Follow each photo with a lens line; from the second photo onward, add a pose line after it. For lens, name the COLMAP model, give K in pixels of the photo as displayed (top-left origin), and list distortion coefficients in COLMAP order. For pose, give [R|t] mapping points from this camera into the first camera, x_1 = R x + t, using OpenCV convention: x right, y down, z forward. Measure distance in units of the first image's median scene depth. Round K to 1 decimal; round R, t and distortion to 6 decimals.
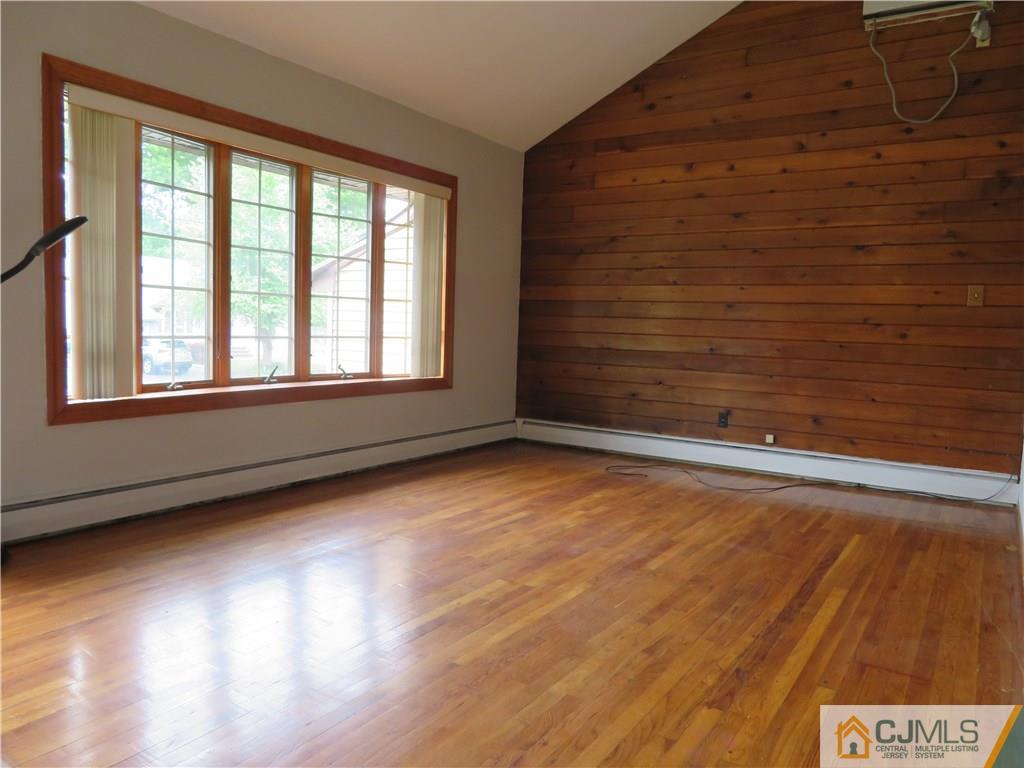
lens RADIAL K [[735.7, 0, 512.0], [0, 735.7, 384.0], [0, 0, 1]] dist [-0.008668, 0.003120]
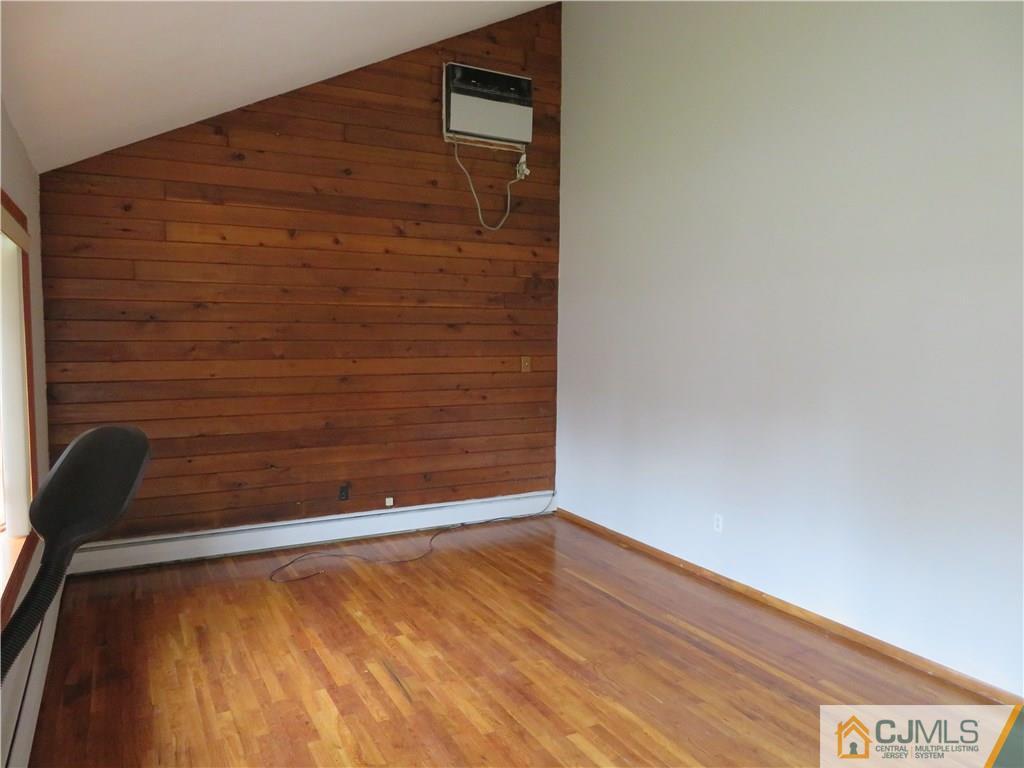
lens RADIAL K [[735.7, 0, 512.0], [0, 735.7, 384.0], [0, 0, 1]] dist [-0.008668, 0.003120]
pose [[0.467558, -0.094374, 0.878910, -0.536565], [0.081062, 0.994673, 0.063681, -0.163834], [-0.880238, 0.041471, 0.472717, 0.370800]]
